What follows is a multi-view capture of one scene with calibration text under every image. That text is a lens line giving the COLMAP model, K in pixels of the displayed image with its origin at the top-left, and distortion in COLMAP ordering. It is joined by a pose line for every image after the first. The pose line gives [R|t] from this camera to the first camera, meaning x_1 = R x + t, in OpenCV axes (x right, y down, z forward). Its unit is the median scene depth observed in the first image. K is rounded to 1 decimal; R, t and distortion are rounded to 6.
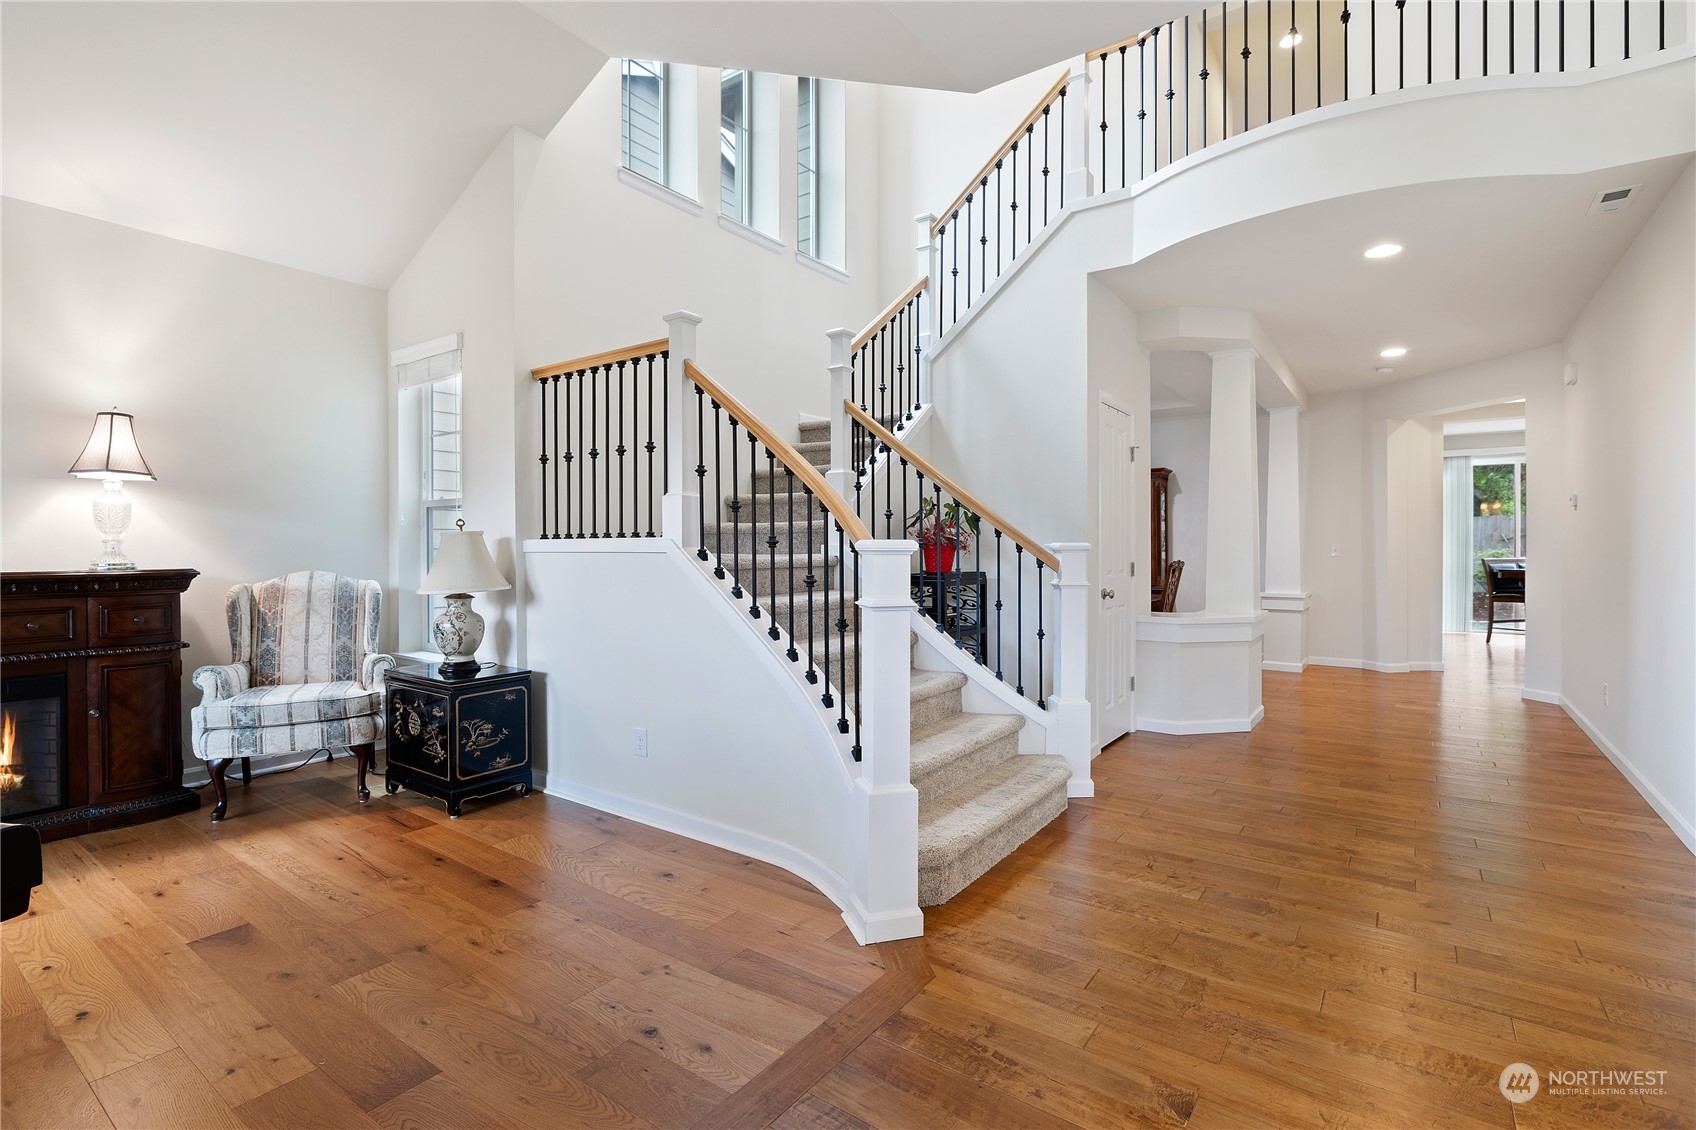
lens RADIAL K [[826.7, 0, 851.7], [0, 826.7, 550.4], [0, 0, 1]] dist [0.000361, 0.001035]
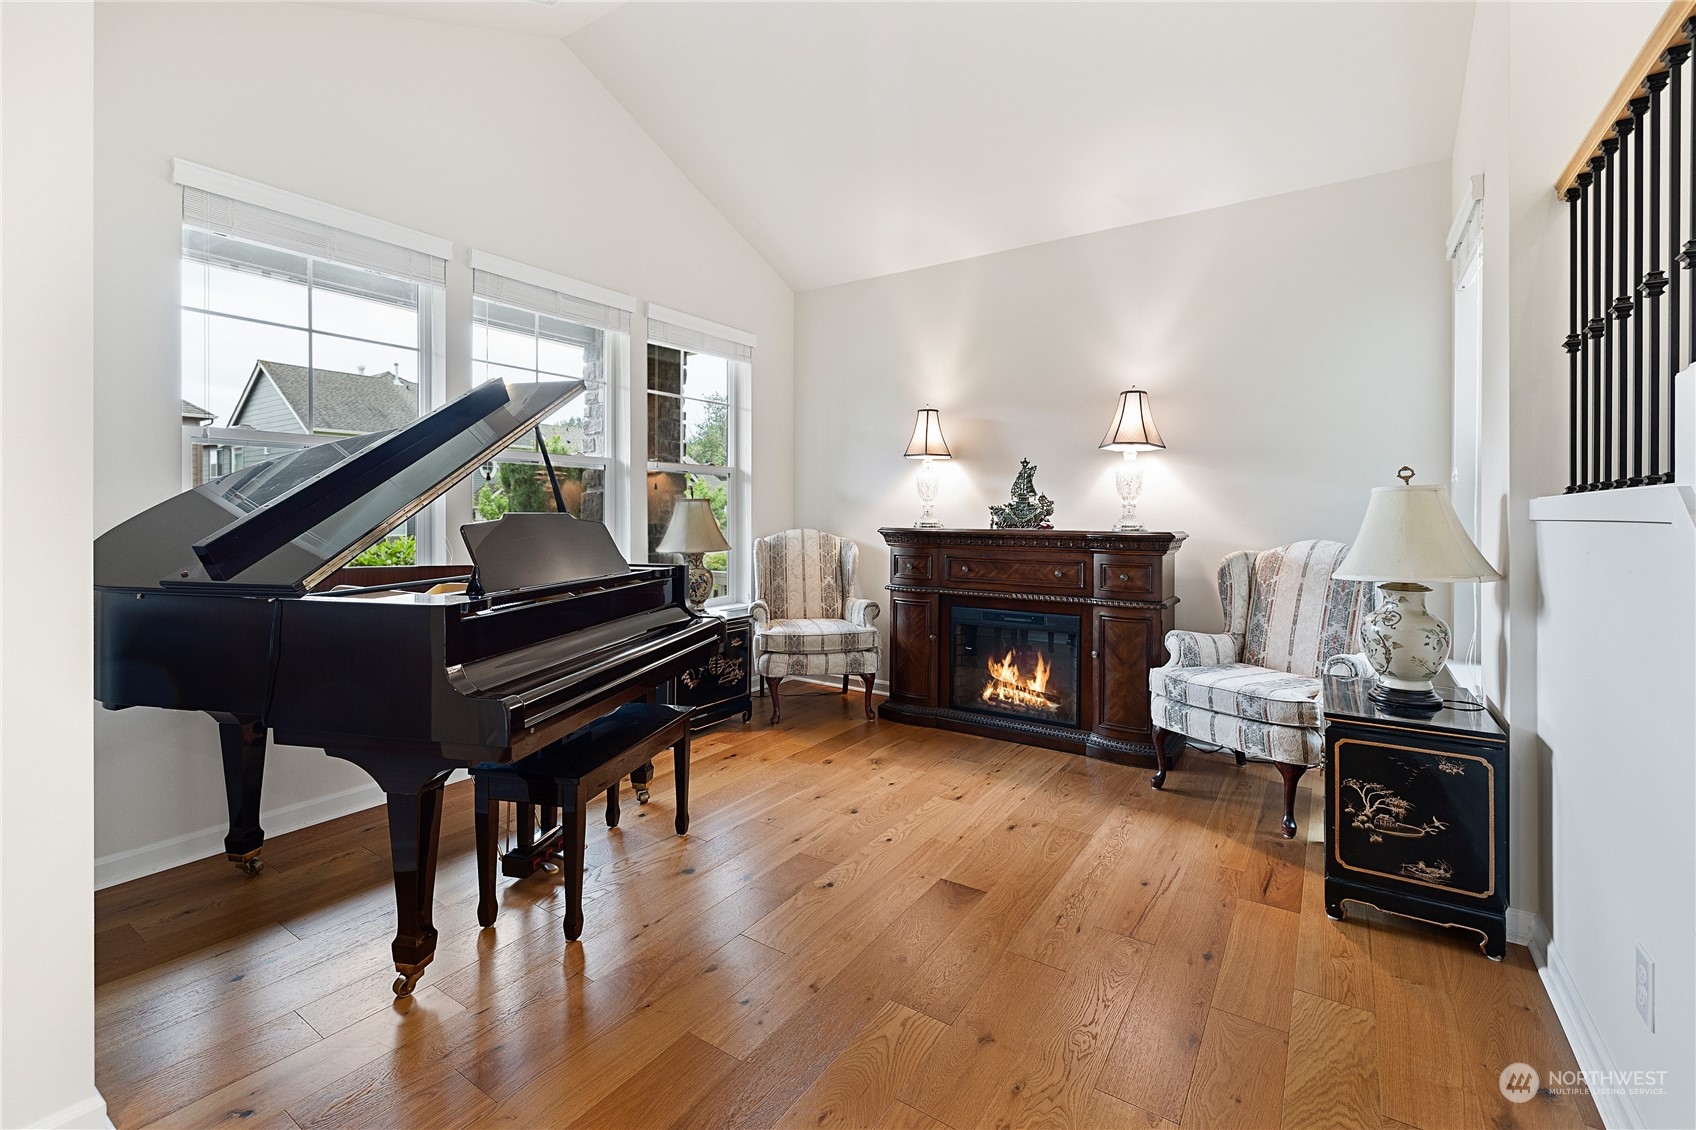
lens RADIAL K [[741.8, 0, 856.9], [0, 741.8, 514.9], [0, 0, 1]] dist [-0.000794, -0.000147]
pose [[0.015481, 0.004773, -0.999869, 0.105273], [-0.010077, 0.999939, 0.004618, 0.000866], [0.999829, 0.010004, 0.015528, 0.602328]]
